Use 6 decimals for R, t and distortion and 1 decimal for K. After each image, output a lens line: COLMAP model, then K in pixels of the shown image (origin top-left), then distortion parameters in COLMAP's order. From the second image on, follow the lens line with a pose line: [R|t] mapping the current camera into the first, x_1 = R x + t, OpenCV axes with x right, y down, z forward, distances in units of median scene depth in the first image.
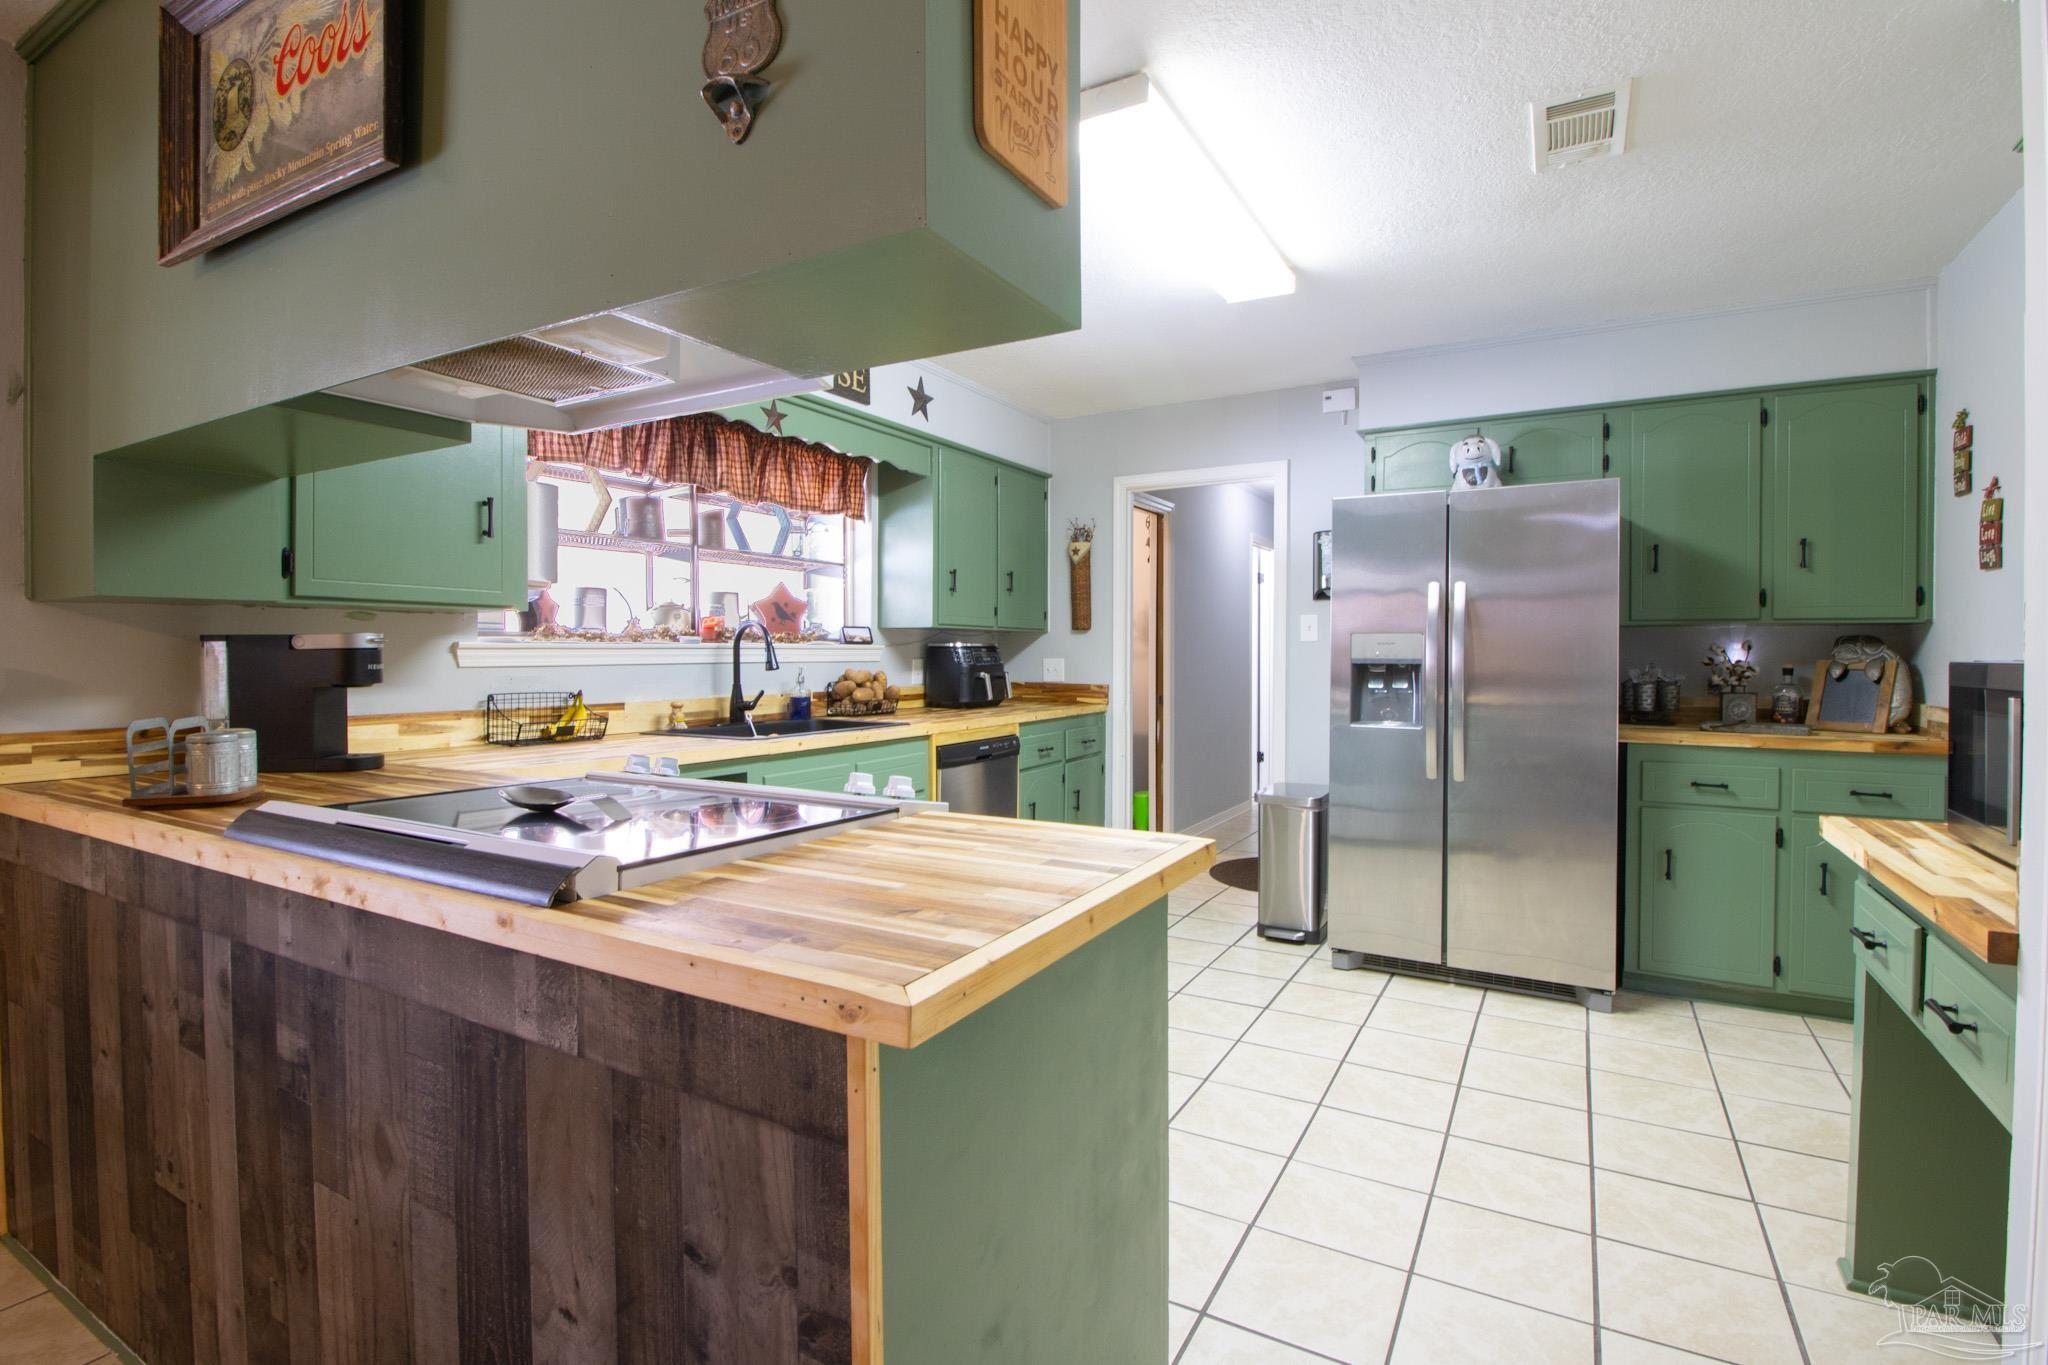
lens RADIAL K [[961.1, 0, 1018.3], [0, 961.1, 689.5], [0, 0, 1]] dist [-0.000994, -0.013154]
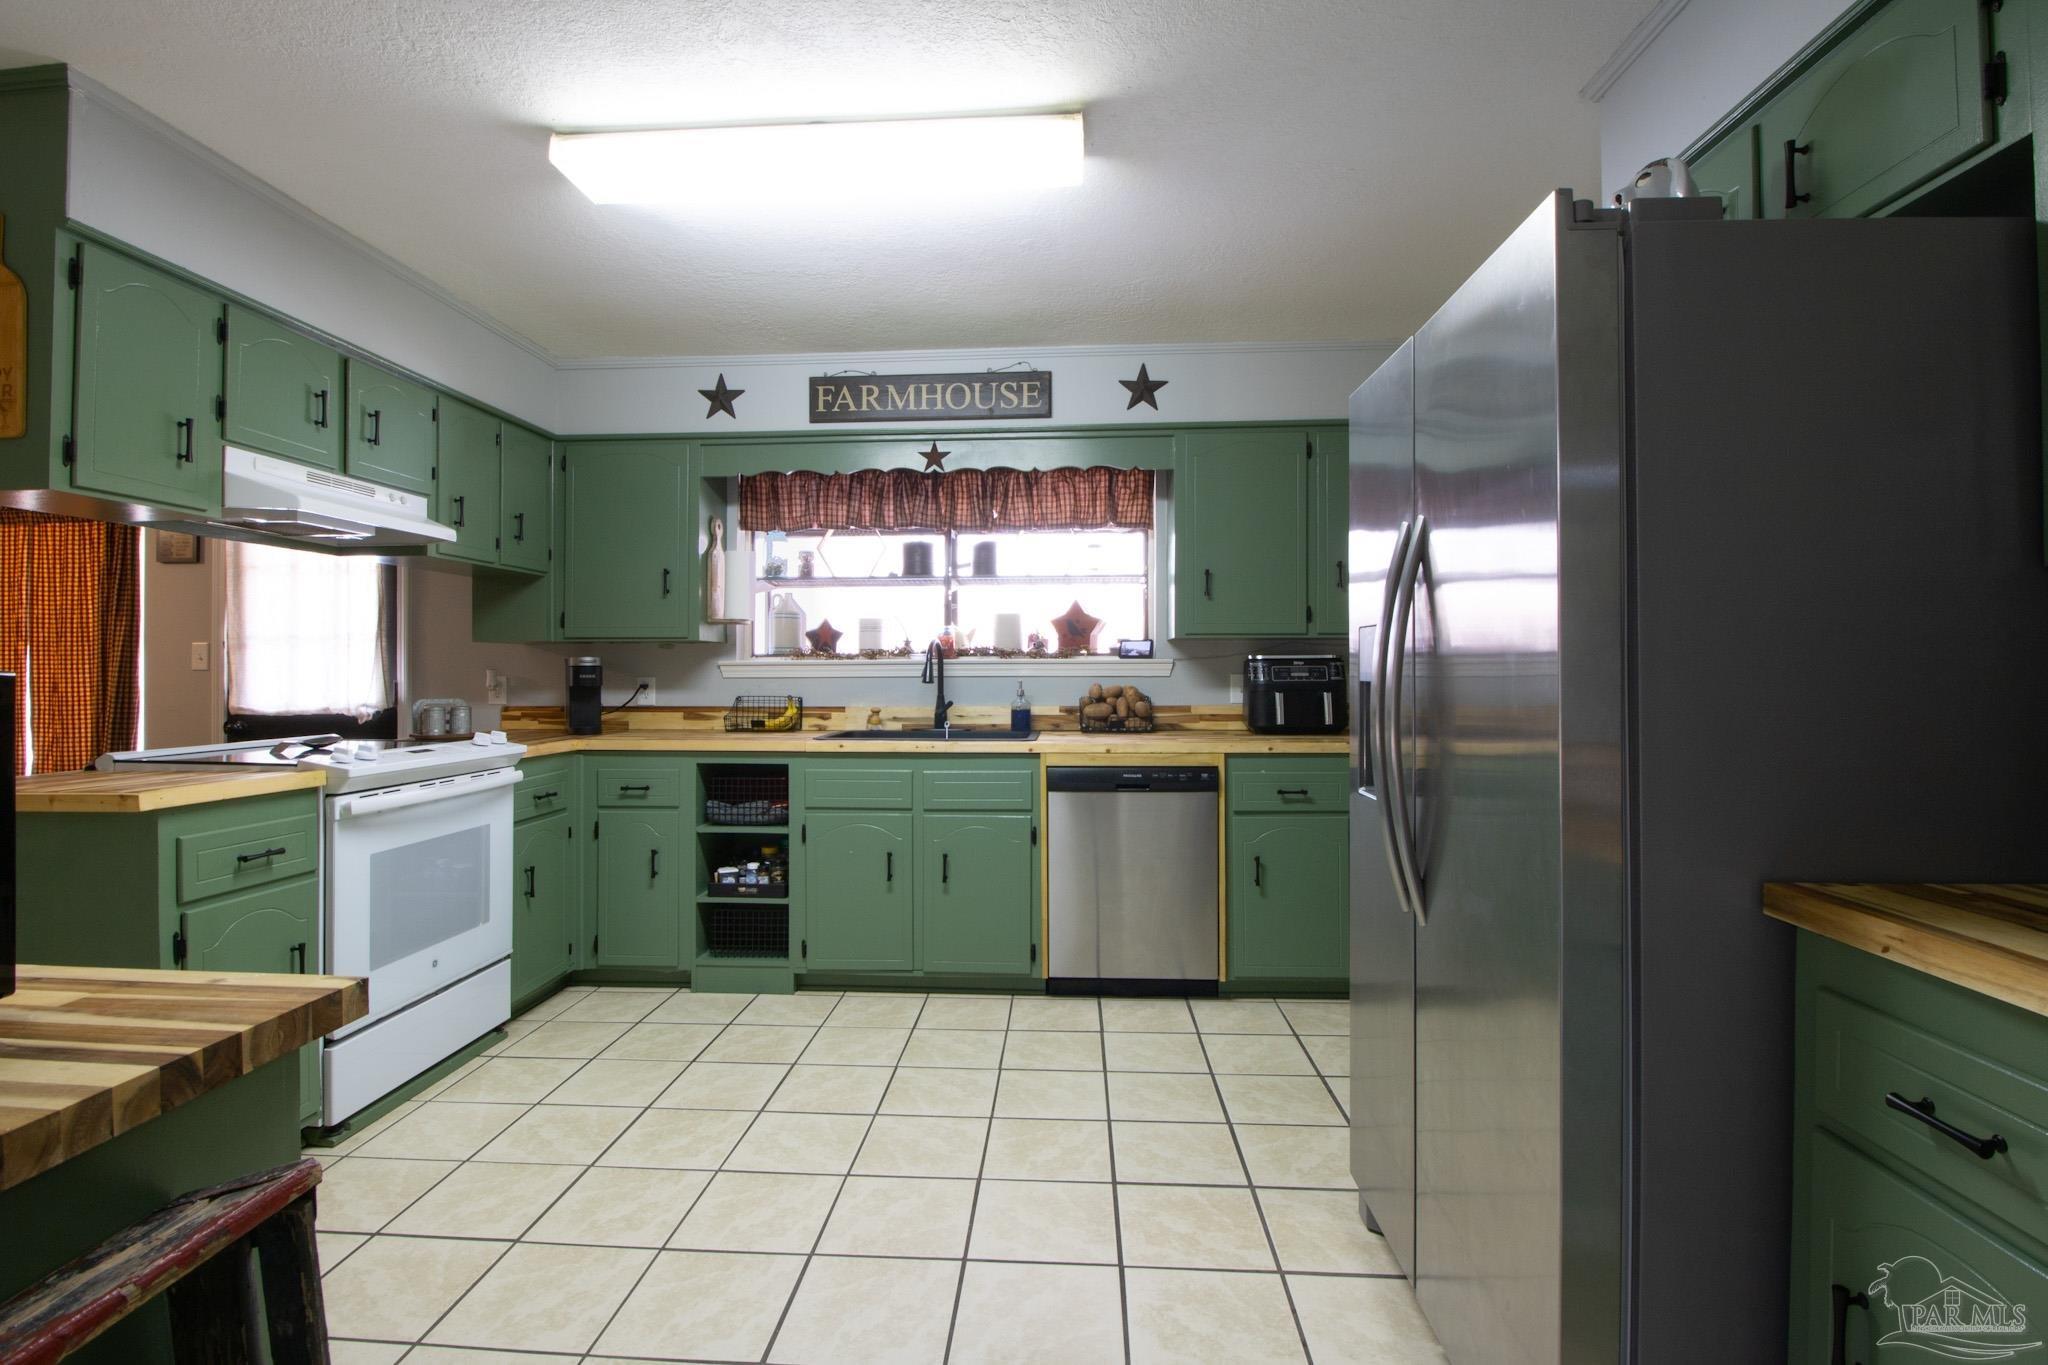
lens RADIAL K [[961.1, 0, 1018.3], [0, 961.1, 689.5], [0, 0, 1]] dist [-0.000994, -0.013154]
pose [[0.441719, 0.016333, -0.897005, 0.740333], [-0.031114, 0.999512, 0.002878, -0.017865], [0.896614, 0.026638, 0.442012, 0.553907]]
